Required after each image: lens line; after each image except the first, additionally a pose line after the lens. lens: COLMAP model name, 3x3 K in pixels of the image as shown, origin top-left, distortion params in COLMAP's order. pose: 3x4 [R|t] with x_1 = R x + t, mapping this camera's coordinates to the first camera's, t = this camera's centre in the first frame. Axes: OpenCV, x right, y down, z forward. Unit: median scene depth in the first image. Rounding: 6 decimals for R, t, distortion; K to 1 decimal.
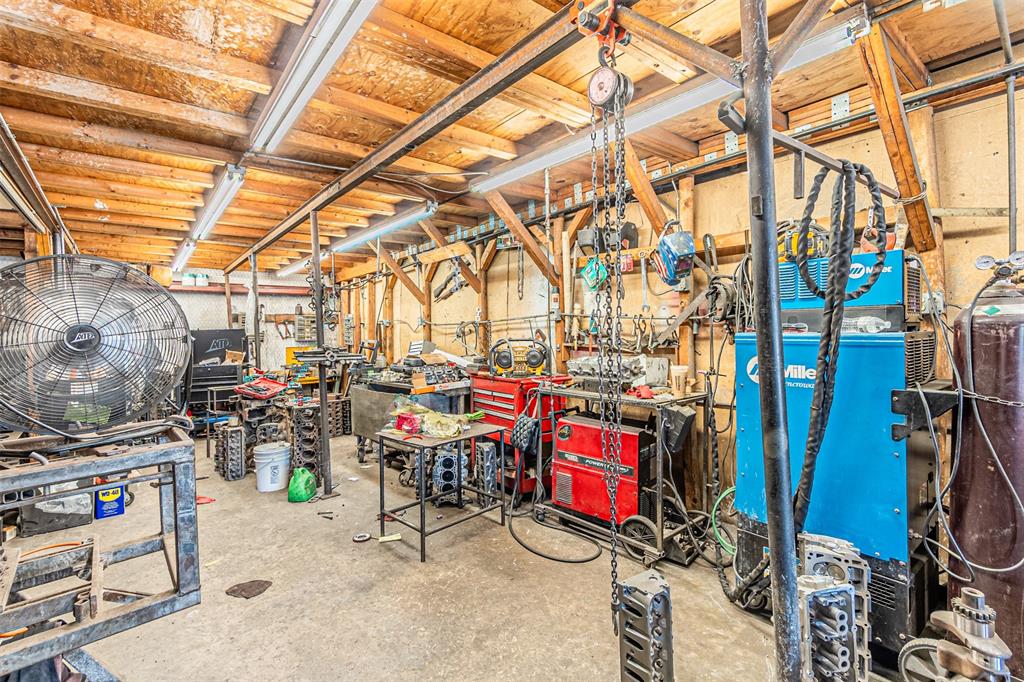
lens RADIAL K [[448.2, 0, 504.9], [0, 448.2, 336.7], [0, 0, 1]] dist [0.002137, -0.000192]
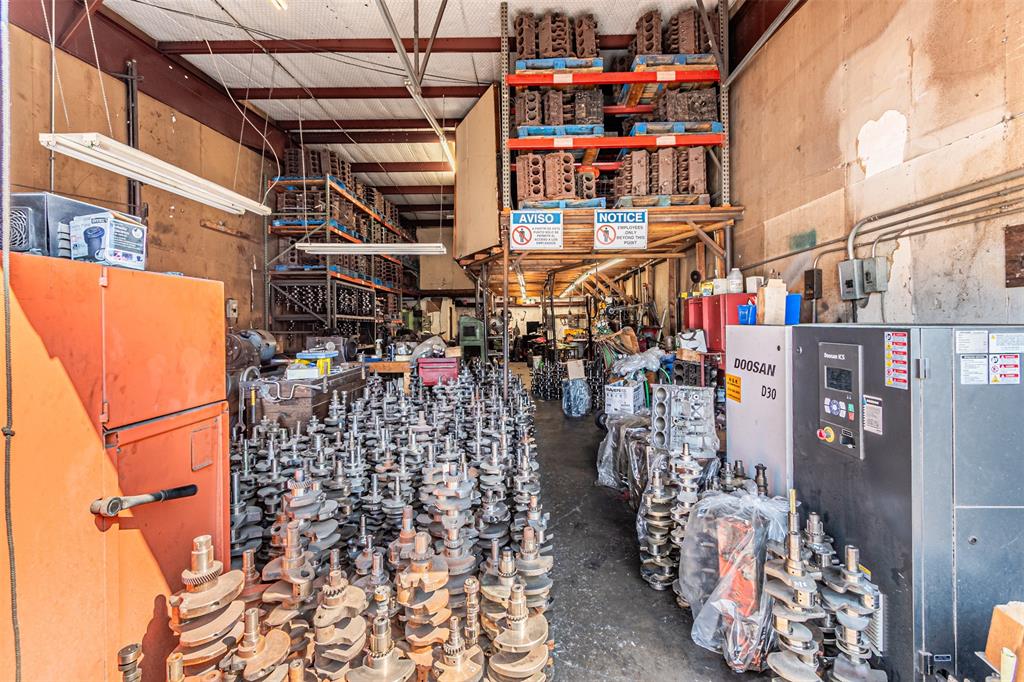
lens RADIAL K [[449.3, 0, 532.0], [0, 449.3, 327.3], [0, 0, 1]] dist [0.001014, -0.000016]
pose [[0.770237, 0.009196, -0.637691, 1.081628], [-0.007982, 0.999957, 0.004779, 0.006590], [0.637708, 0.001409, 0.770277, -1.096142]]
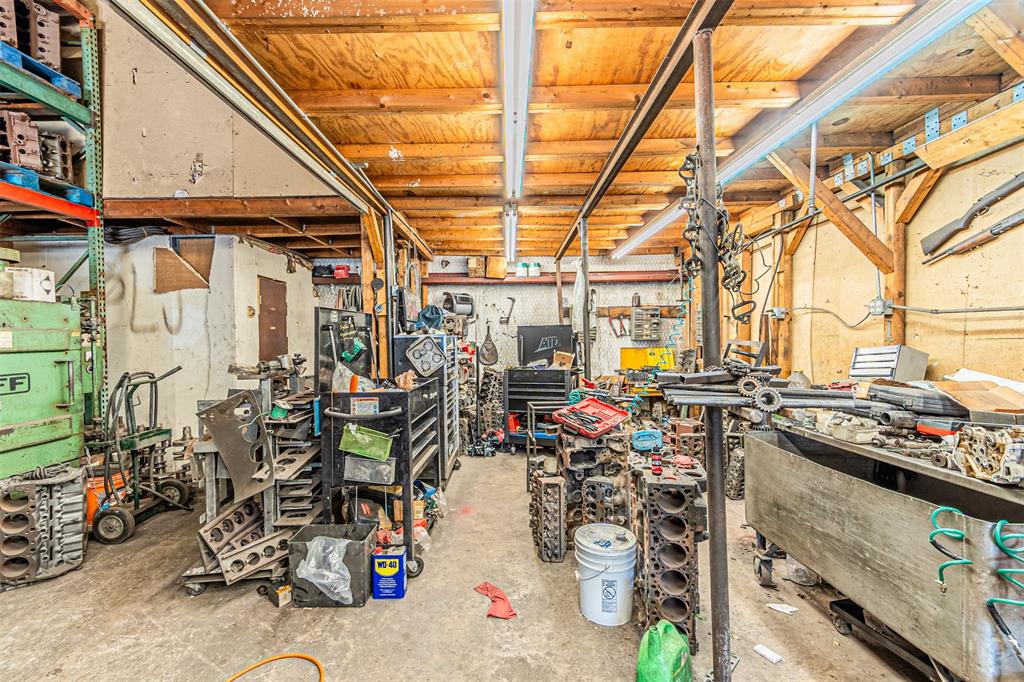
lens RADIAL K [[441.4, 0, 506.2], [0, 441.4, 333.7], [0, 0, 1]] dist [0.001625, -0.000089]
pose [[0.766459, 0.008385, -0.642239, -0.182490], [-0.009161, 0.999956, 0.002123, -0.001550], [0.642228, 0.004256, 0.766502, 0.347301]]
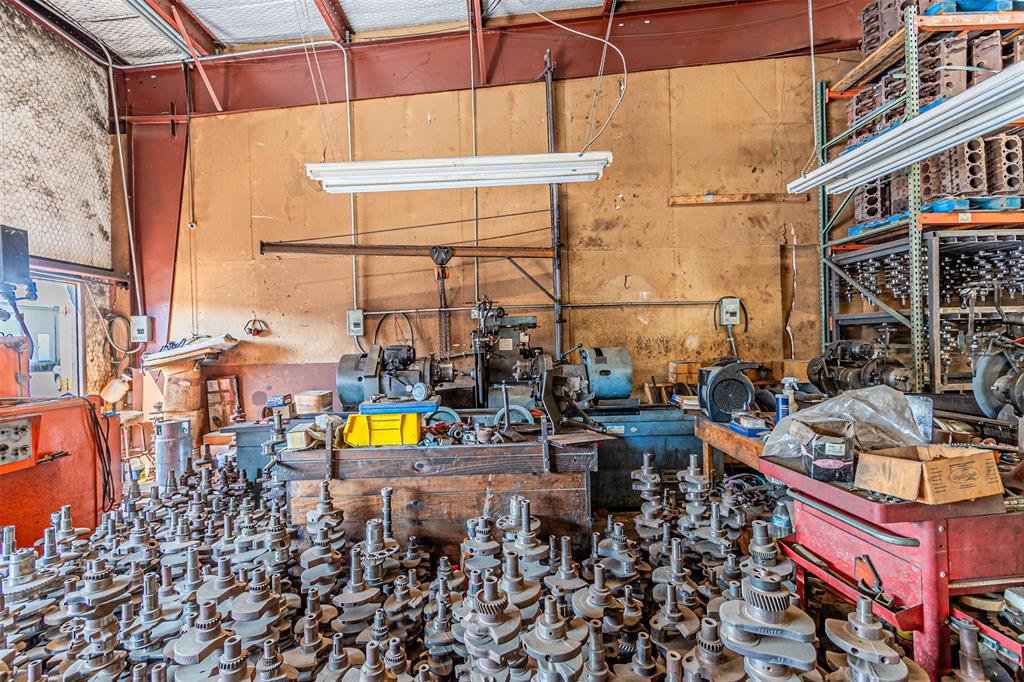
lens RADIAL K [[458.5, 0, 512.0], [0, 458.5, 341.0], [0, 0, 1]] dist [0.001930, 0.000112]
pose [[-0.652421, 0.031918, -0.757184, 0.609357], [0.028168, 0.999444, 0.017860, -0.003090], [0.757333, -0.009676, -0.652957, -0.454065]]
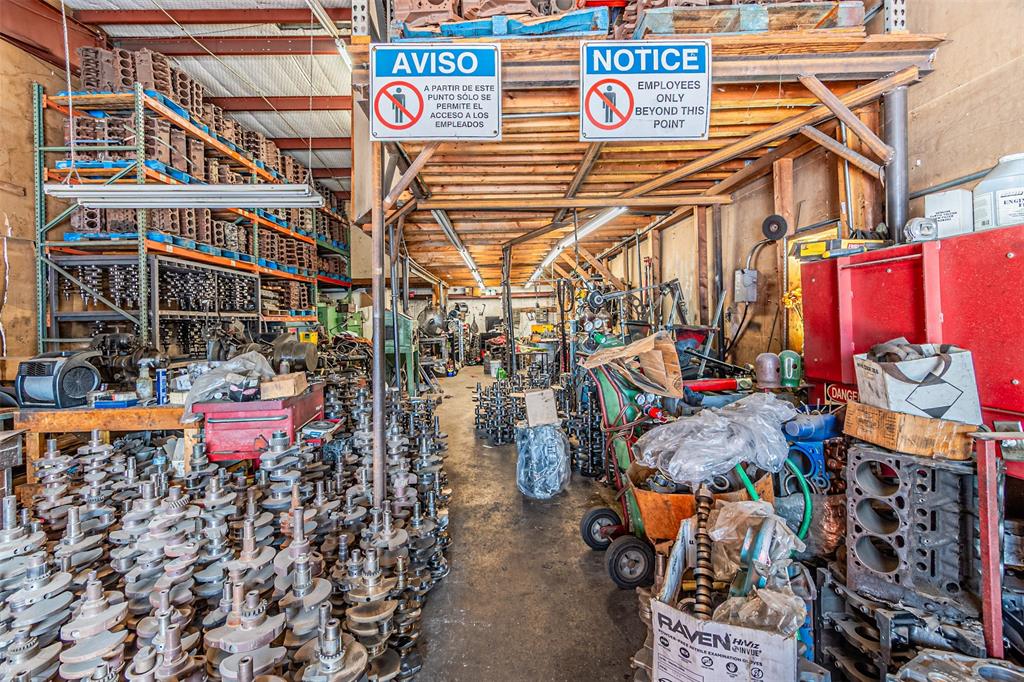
lens RADIAL K [[441.4, 0, 506.2], [0, 441.4, 333.7], [0, 0, 1]] dist [0.001625, -0.000089]
pose [[0.774661, 0.017936, -0.632123, 0.795613], [0.003824, 0.999447, 0.033045, -0.001893], [0.632366, -0.028015, 0.774163, -0.659394]]
